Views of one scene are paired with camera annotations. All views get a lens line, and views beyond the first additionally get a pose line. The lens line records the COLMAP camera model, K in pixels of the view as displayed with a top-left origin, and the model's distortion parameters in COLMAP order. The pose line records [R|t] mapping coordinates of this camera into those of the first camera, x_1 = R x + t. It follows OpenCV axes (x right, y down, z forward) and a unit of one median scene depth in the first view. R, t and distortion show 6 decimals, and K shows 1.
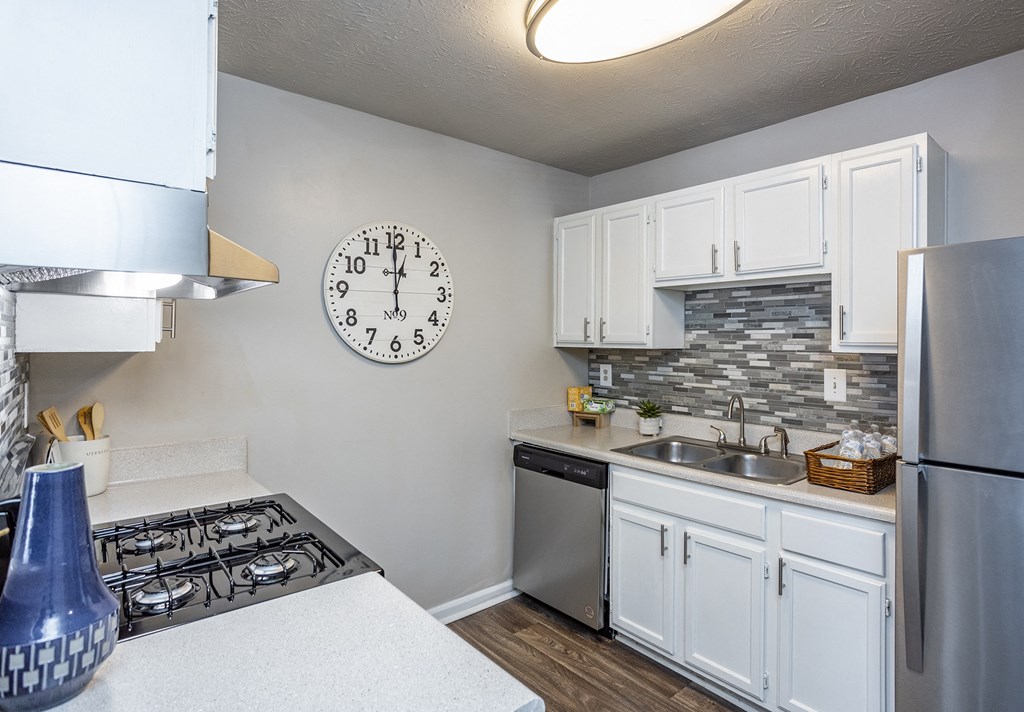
lens RADIAL K [[542.8, 0, 553.8], [0, 542.8, 348.1], [0, 0, 1]] dist [-0.063844, 0.039153]
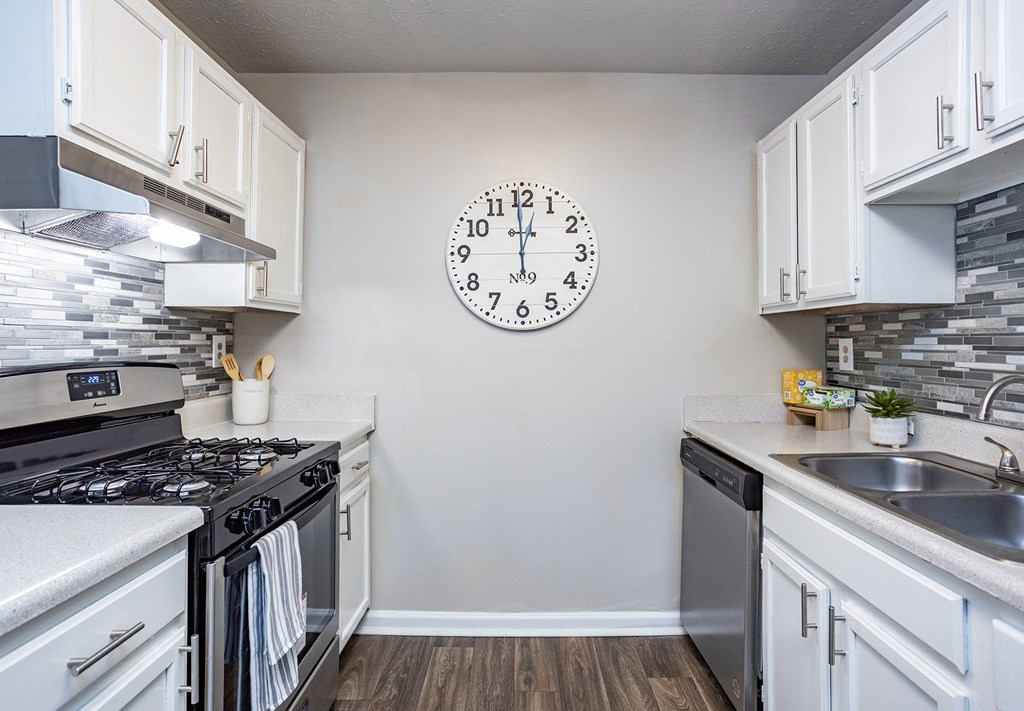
lens RADIAL K [[542.8, 0, 553.8], [0, 542.8, 347.6], [0, 0, 1]] dist [-0.063844, 0.039153]
pose [[0.742035, -0.006918, -0.670325, 0.346700], [-0.005183, 0.999858, -0.016057, 0.068595], [0.670341, 0.015389, 0.741894, 0.329886]]
